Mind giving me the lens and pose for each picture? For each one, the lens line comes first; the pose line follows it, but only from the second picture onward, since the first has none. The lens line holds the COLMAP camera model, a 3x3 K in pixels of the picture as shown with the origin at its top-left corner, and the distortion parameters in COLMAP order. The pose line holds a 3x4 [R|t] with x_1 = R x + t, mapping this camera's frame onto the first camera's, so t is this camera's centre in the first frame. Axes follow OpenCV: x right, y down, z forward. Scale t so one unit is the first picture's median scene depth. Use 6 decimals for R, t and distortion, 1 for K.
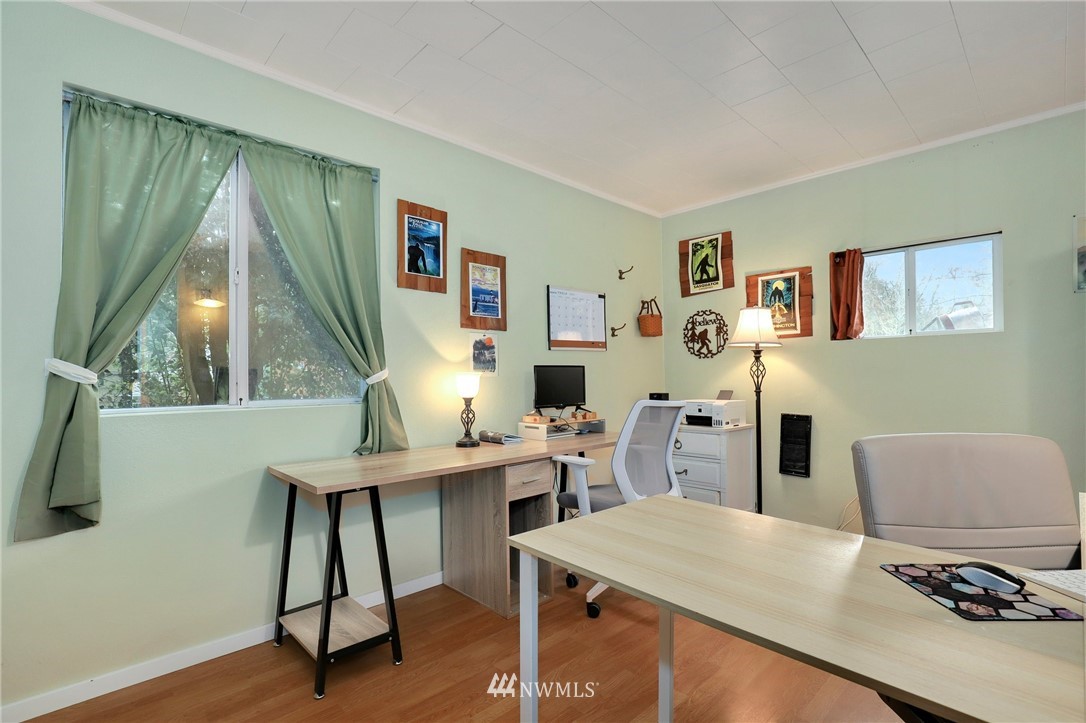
lens RADIAL K [[517.2, 0, 546.7], [0, 517.2, 373.9], [0, 0, 1]] dist [-0.001135, 0.000568]
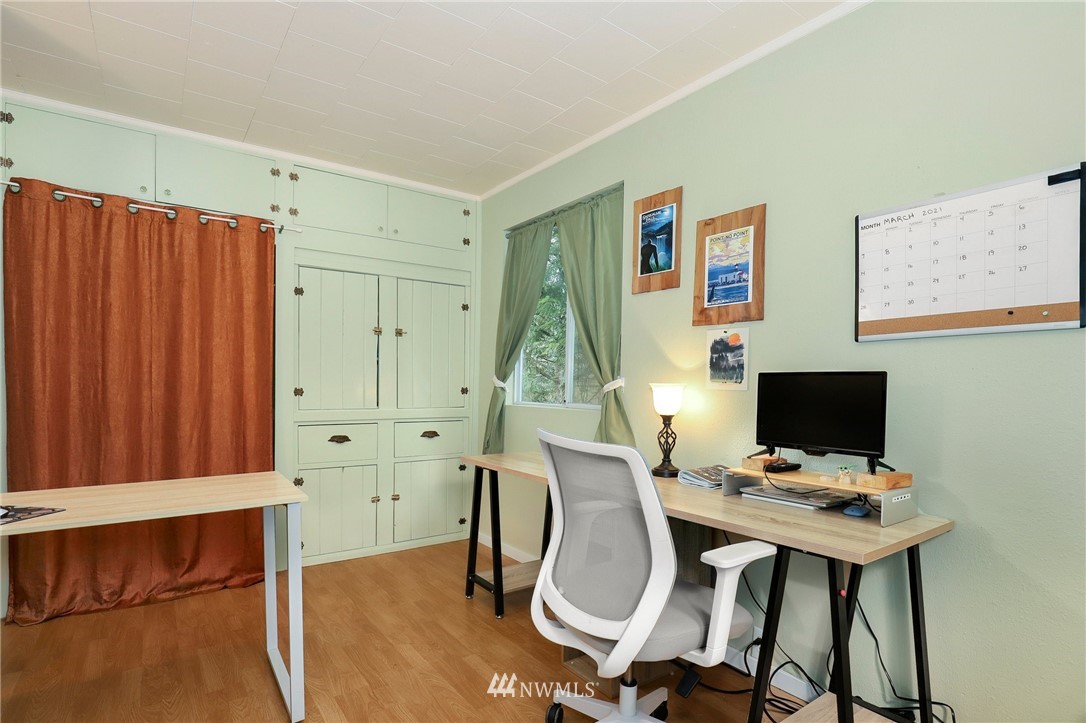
lens RADIAL K [[555.4, 0, 542.9], [0, 555.4, 381.4], [0, 0, 1]] dist [0.000951, 0.000276]
pose [[-0.134527, 0.005350, -0.990895, 0.675241], [-0.006668, 0.999958, 0.006305, -0.009743], [0.990887, 0.007456, -0.134486, 0.868777]]
